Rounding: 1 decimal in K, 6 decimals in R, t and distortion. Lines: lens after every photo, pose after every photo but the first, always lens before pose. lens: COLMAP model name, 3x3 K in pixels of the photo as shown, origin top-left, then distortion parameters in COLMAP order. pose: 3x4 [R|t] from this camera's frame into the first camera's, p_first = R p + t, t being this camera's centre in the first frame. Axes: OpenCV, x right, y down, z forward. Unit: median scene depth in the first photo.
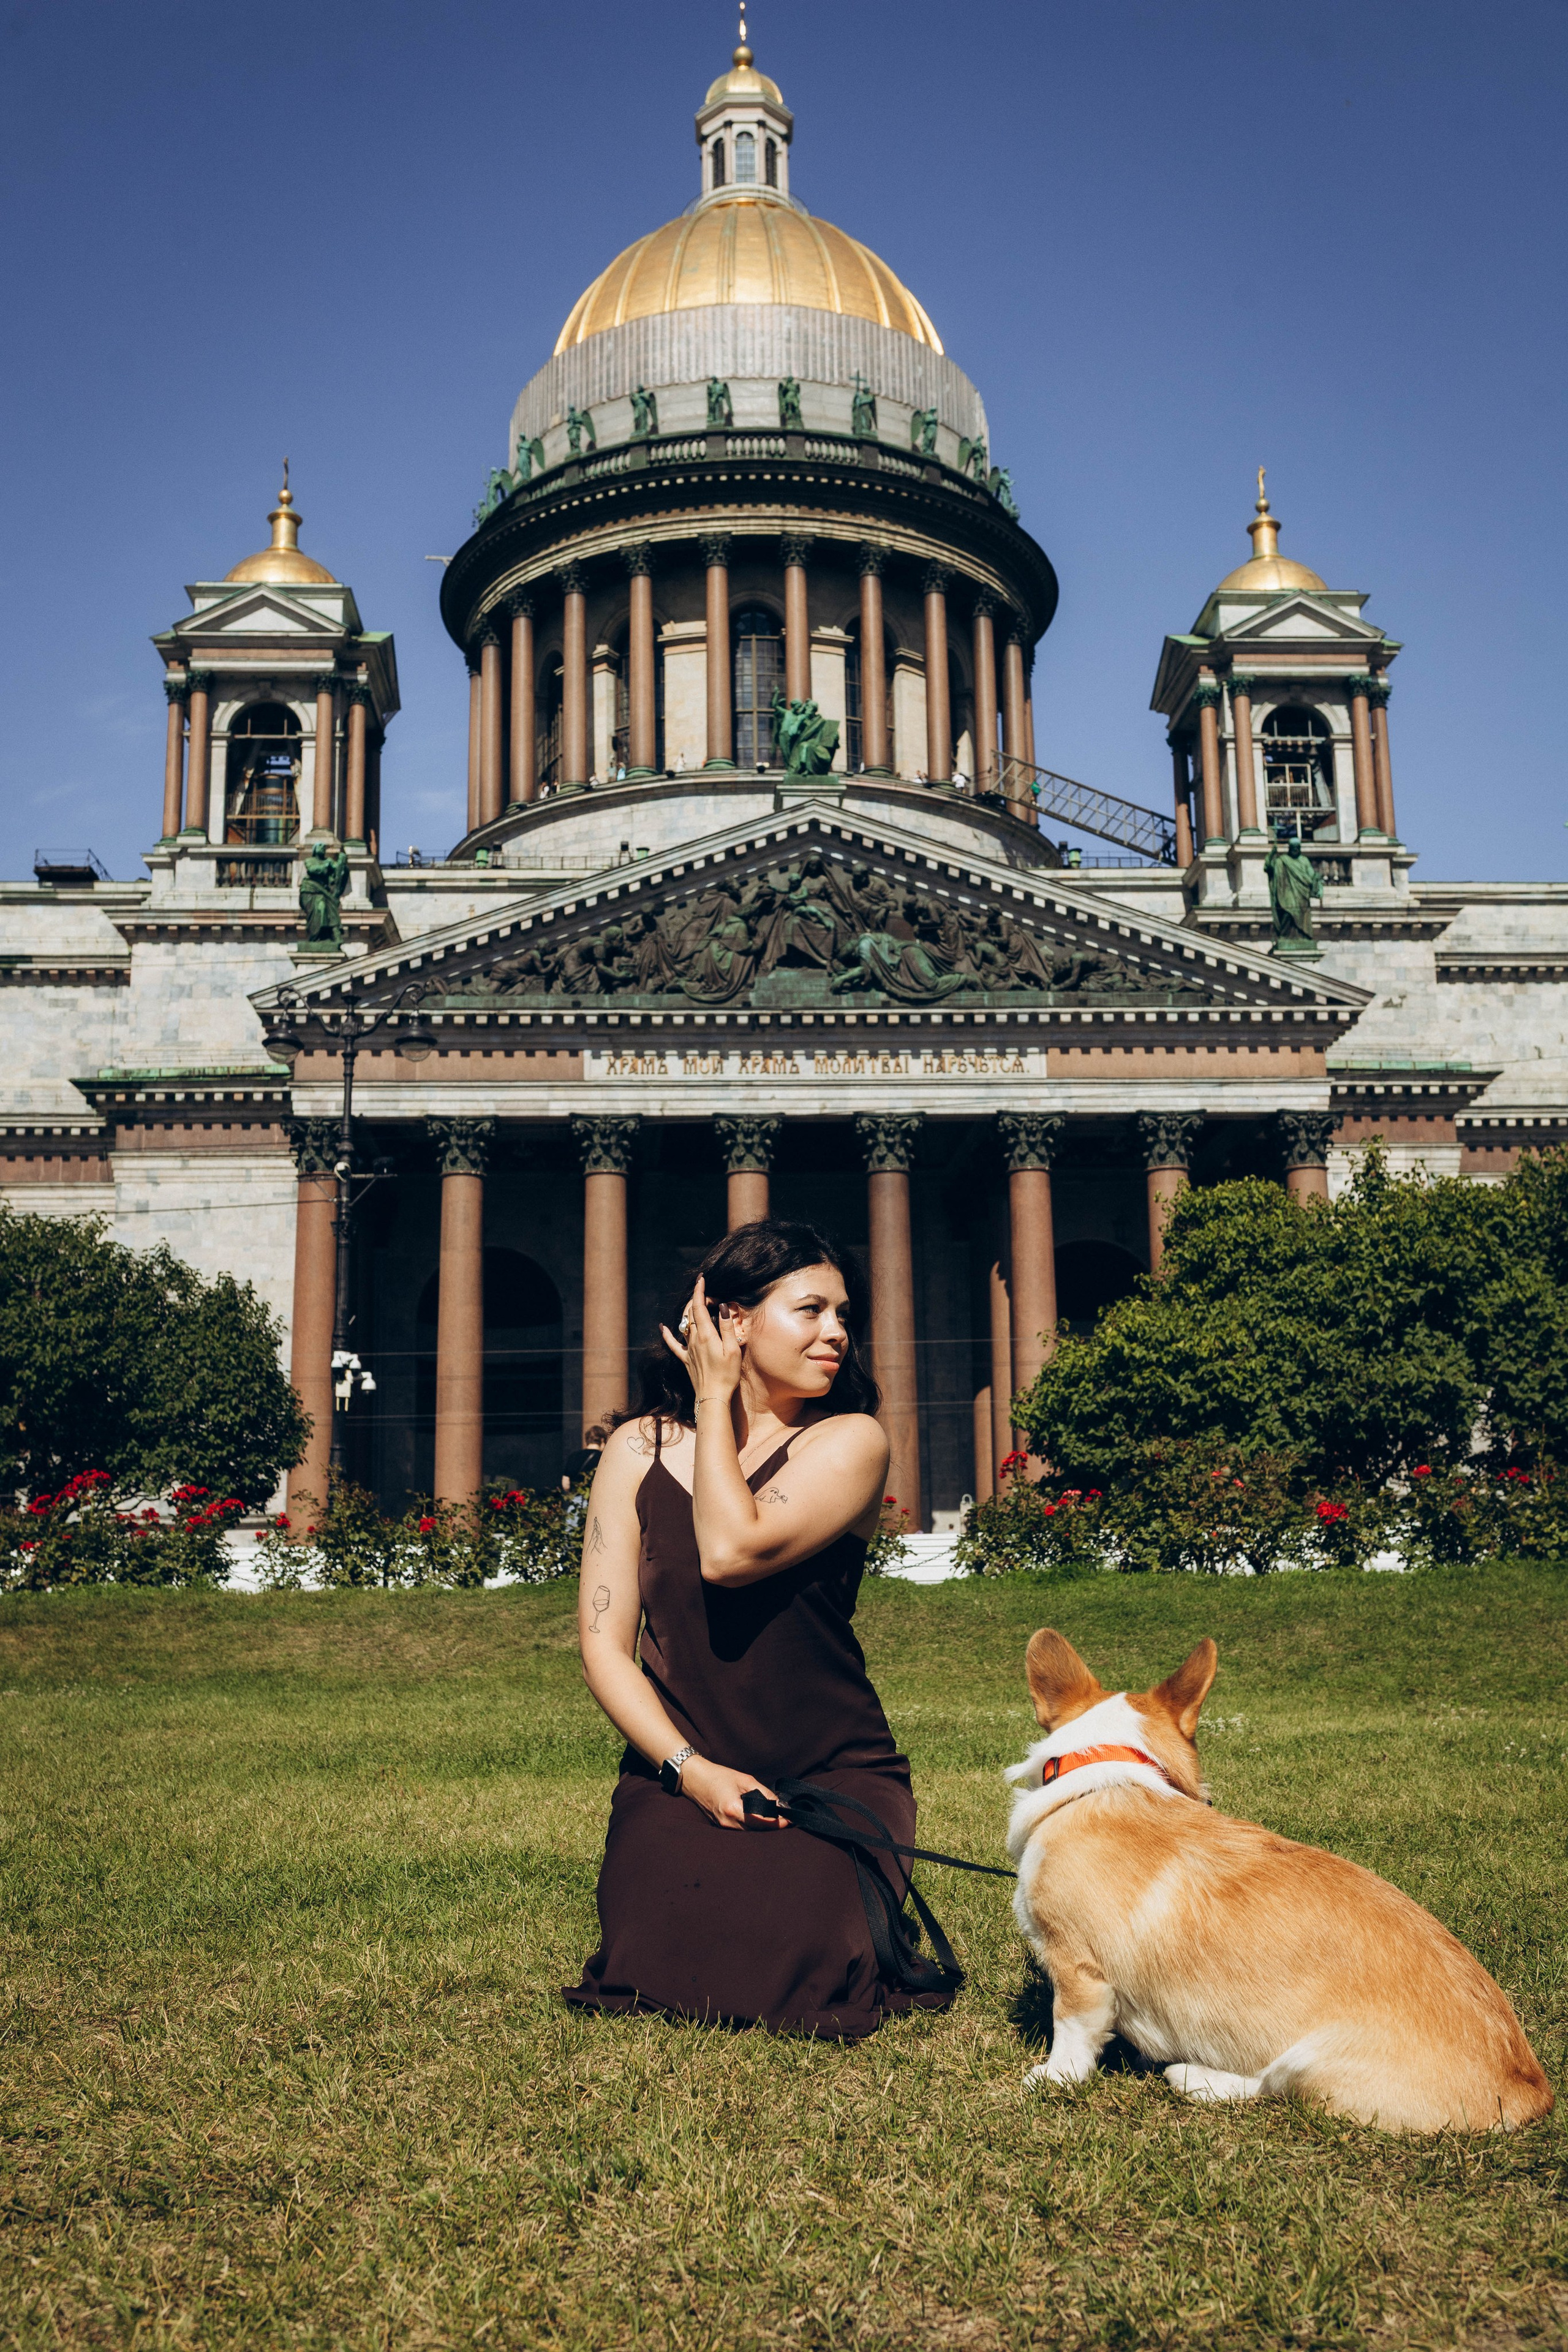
lens RADIAL K [[2224.6, 0, 780.1], [0, 2224.6, 1163.9], [0, 0, 1]] dist [-0.000793, 0.009864]
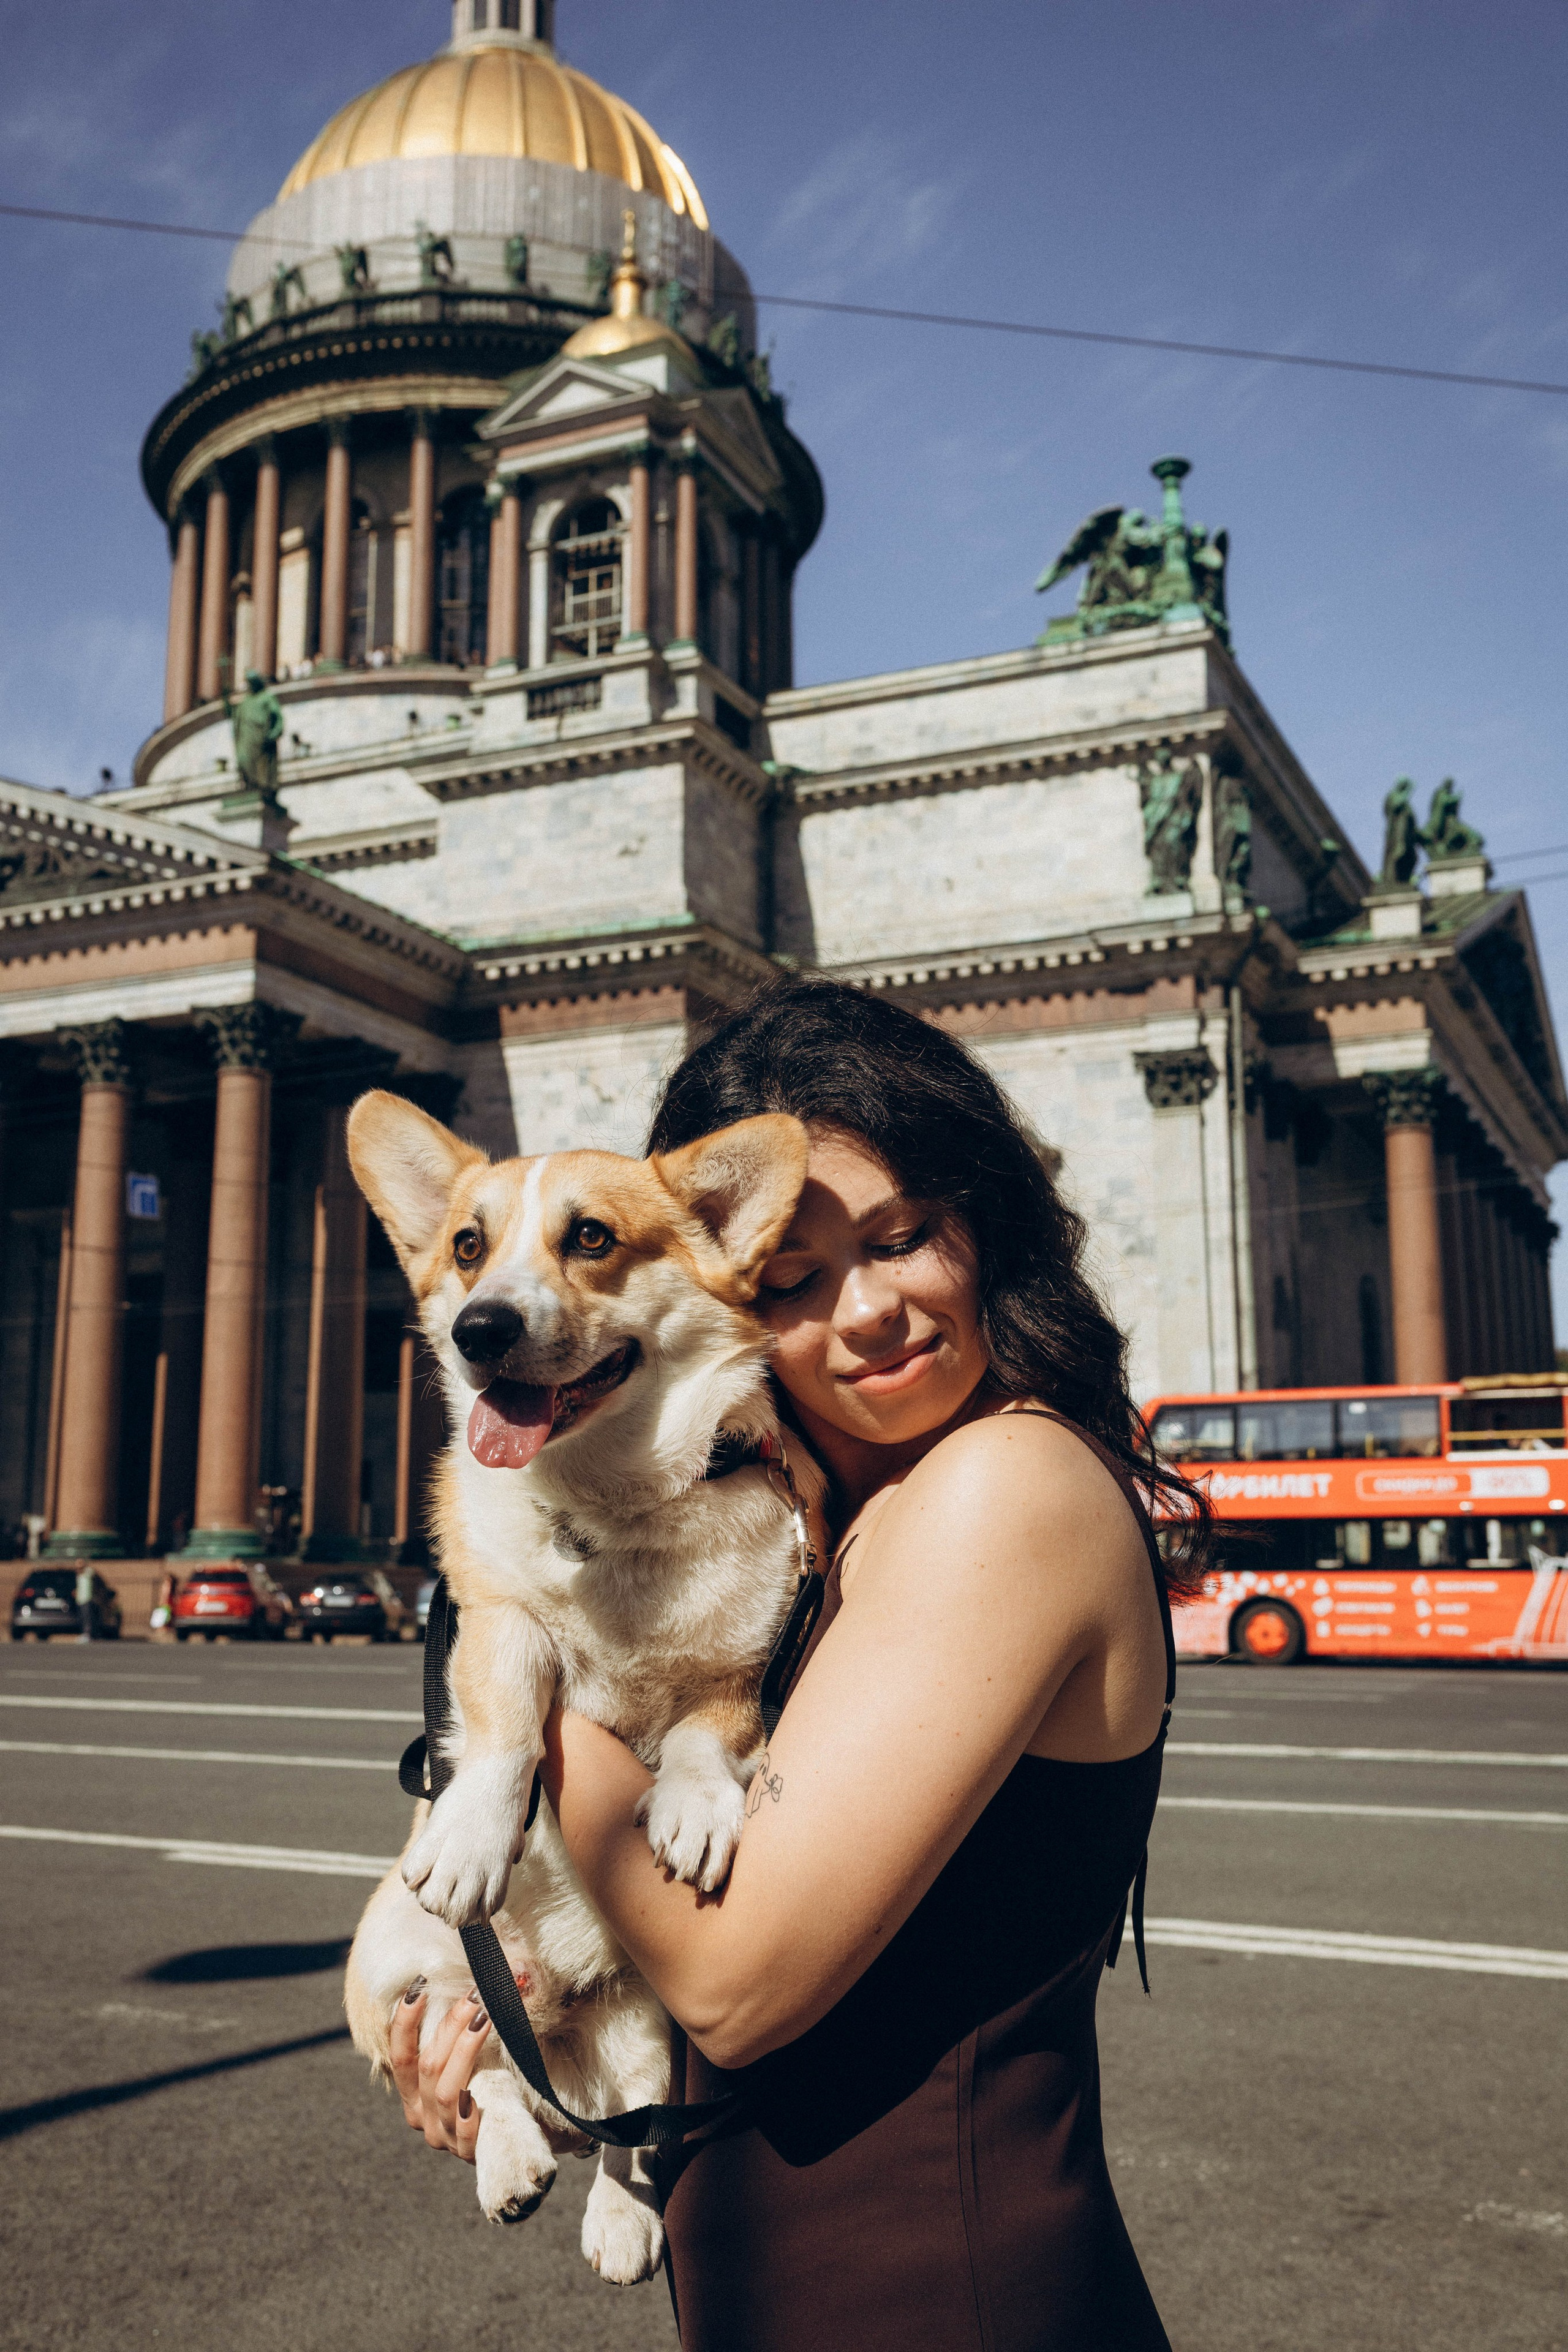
lens RADIAL K [[2237.7, 0, 784.9], [0, 2237.7, 1171.9], [0, 0, 1]] dist [0.007030, 0.002960]
pose [[0.887773, -0.069324, -0.455030, 0.733977], [0.079175, 0.996857, 0.002602, 0.047798], [0.453420, -0.038337, 0.890472, 0.337180]]
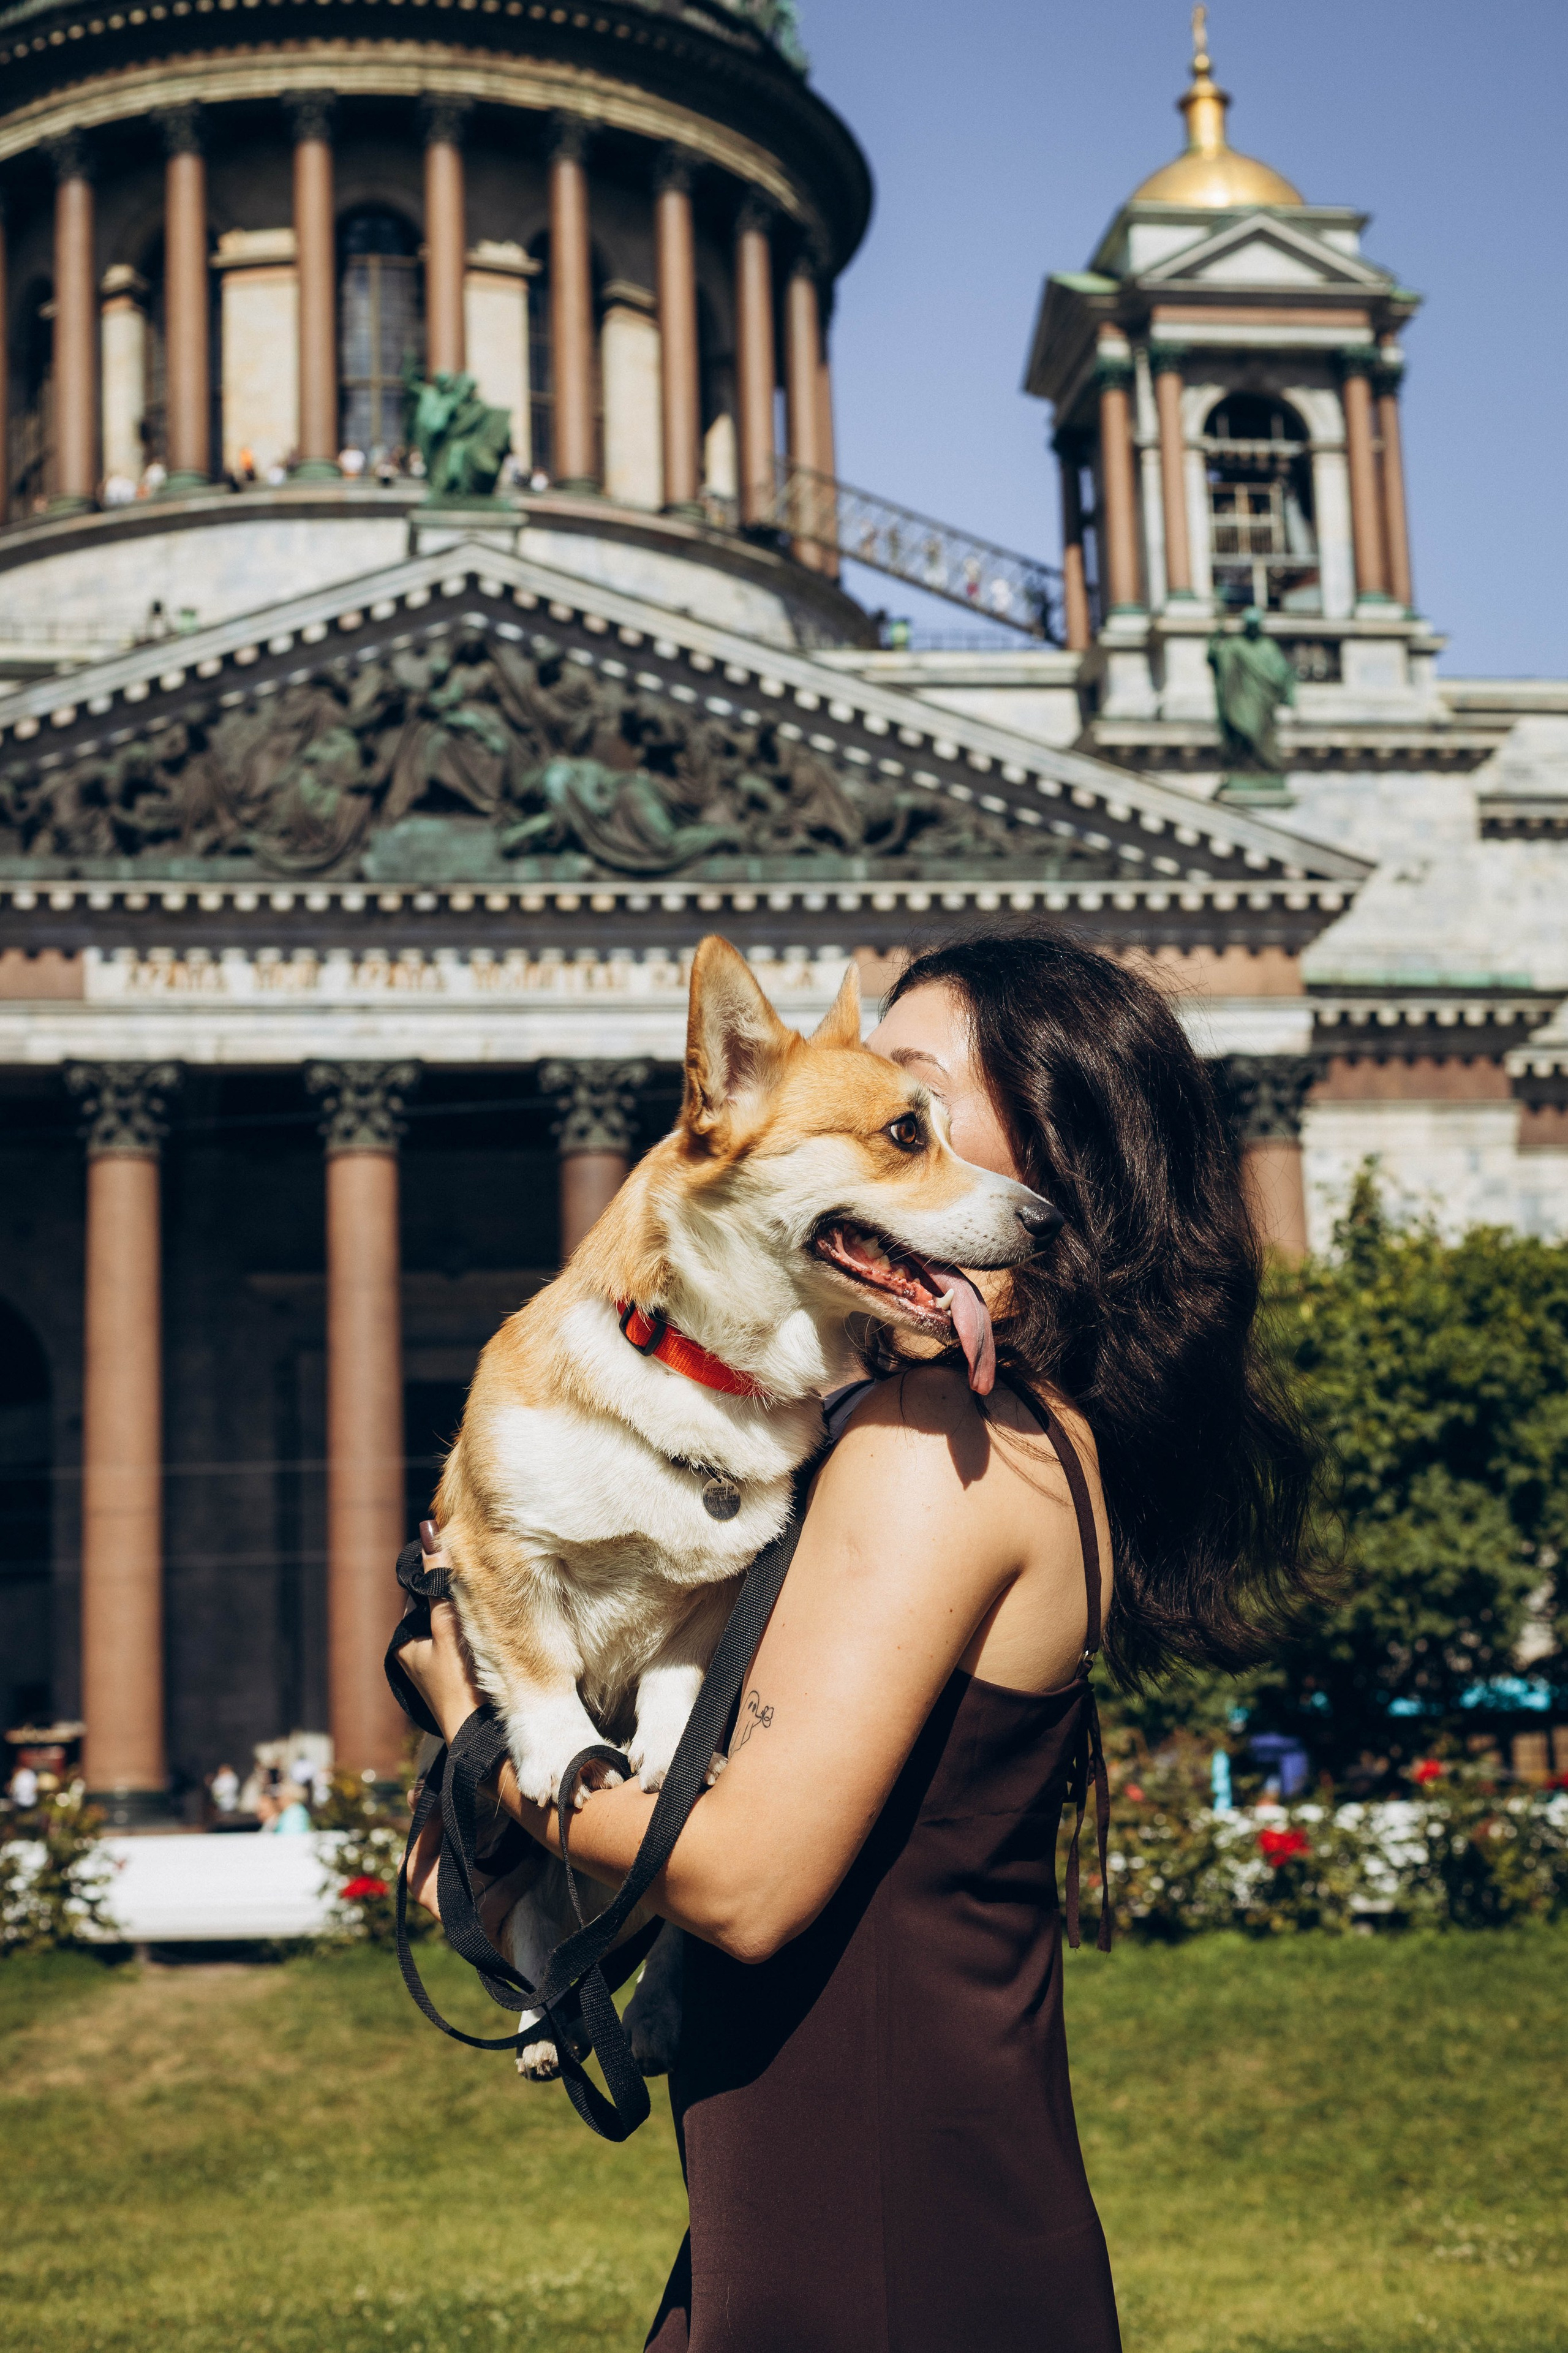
lens RADIAL K [[3659.6, 0, 750.9], [0, 3659.6, 1092.4], [0, 0, 1]] dist [0.019575, -0.151171]
pose [[0.996001, 0.000128, 0.089344, 0.001791], [0.000383, 0.999984, -0.005703, -0.006708], [-0.089343, 0.005715, 0.995985, 0.001015]]
